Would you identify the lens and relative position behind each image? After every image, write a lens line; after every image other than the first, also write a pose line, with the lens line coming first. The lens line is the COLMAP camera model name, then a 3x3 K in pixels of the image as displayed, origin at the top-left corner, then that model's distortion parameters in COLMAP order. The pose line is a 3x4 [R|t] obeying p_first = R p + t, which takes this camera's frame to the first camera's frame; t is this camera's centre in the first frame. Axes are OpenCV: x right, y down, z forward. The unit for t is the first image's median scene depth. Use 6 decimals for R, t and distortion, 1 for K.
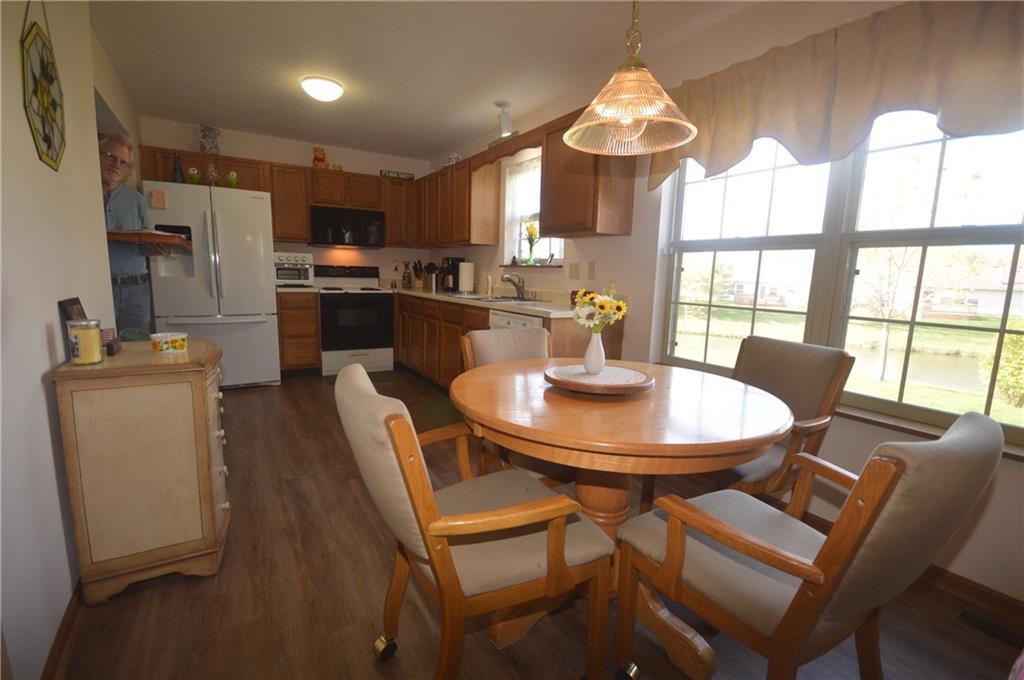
lens RADIAL K [[464.8, 0, 507.7], [0, 464.8, 345.4], [0, 0, 1]] dist [0.021392, -0.017751]
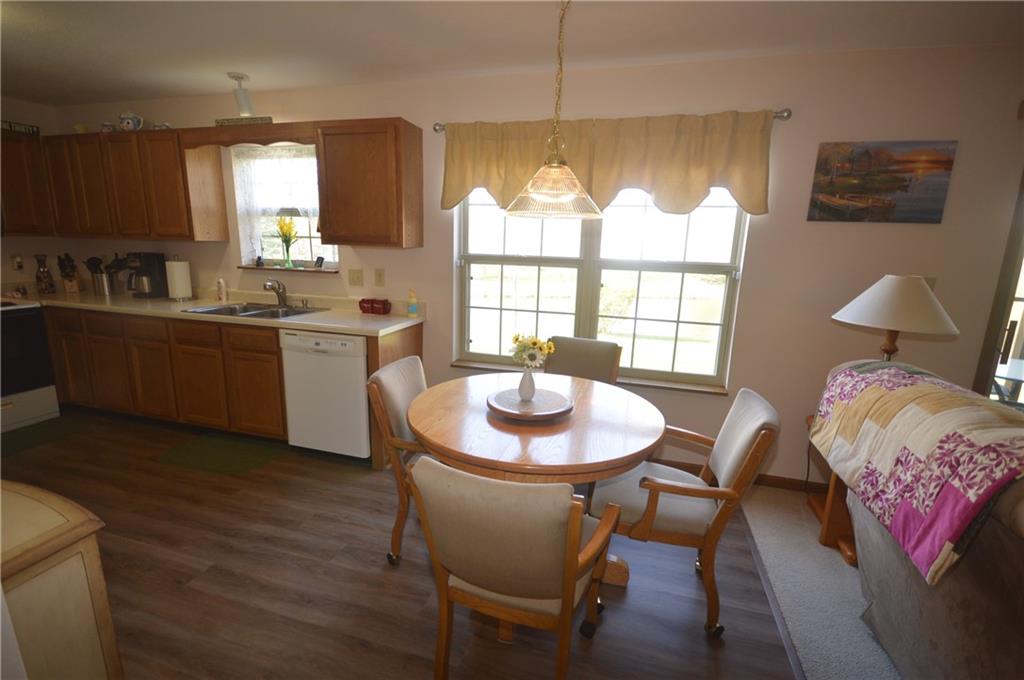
lens RADIAL K [[461.5, 0, 508.0], [0, 461.5, 345.1], [0, 0, 1]] dist [0.021077, -0.017772]
pose [[0.739263, -0.153031, 0.655799, -0.270150], [0.097349, 0.987894, 0.120786, -0.100942], [-0.666344, -0.025451, 0.745210, 0.055395]]
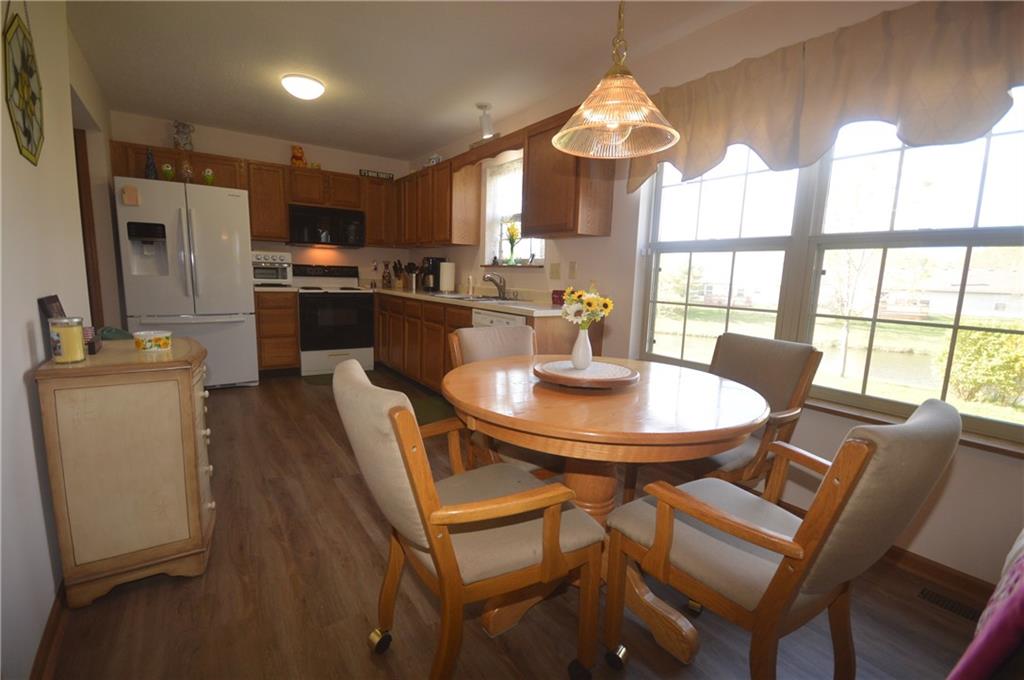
lens RADIAL K [[461.5, 0, 508.0], [0, 461.5, 345.1], [0, 0, 1]] dist [0.021077, -0.017772]
pose [[0.998639, -0.004379, 0.051977, -0.013203], [0.004444, 0.999989, -0.001132, 0.003641], [-0.051971, 0.001361, 0.998648, -0.007992]]
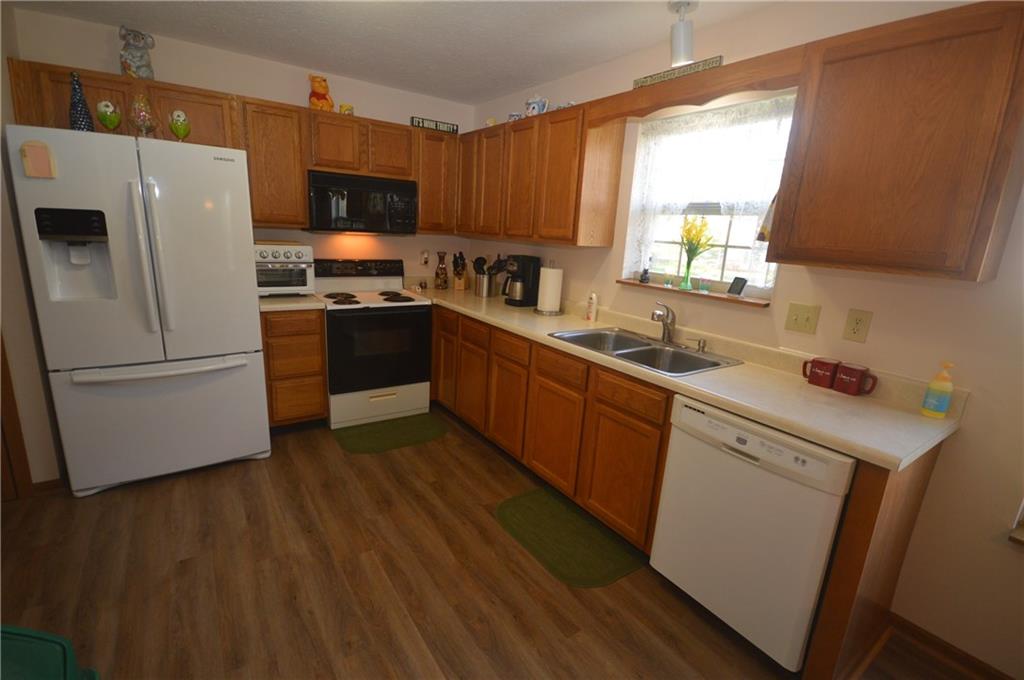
lens RADIAL K [[461.5, 0, 508.0], [0, 461.5, 345.1], [0, 0, 1]] dist [0.021077, -0.017772]
pose [[0.997894, 0.012808, 0.063584, -0.245868], [-0.018836, 0.995287, 0.095127, -0.167018], [-0.062066, -0.096125, 0.993432, 0.432925]]
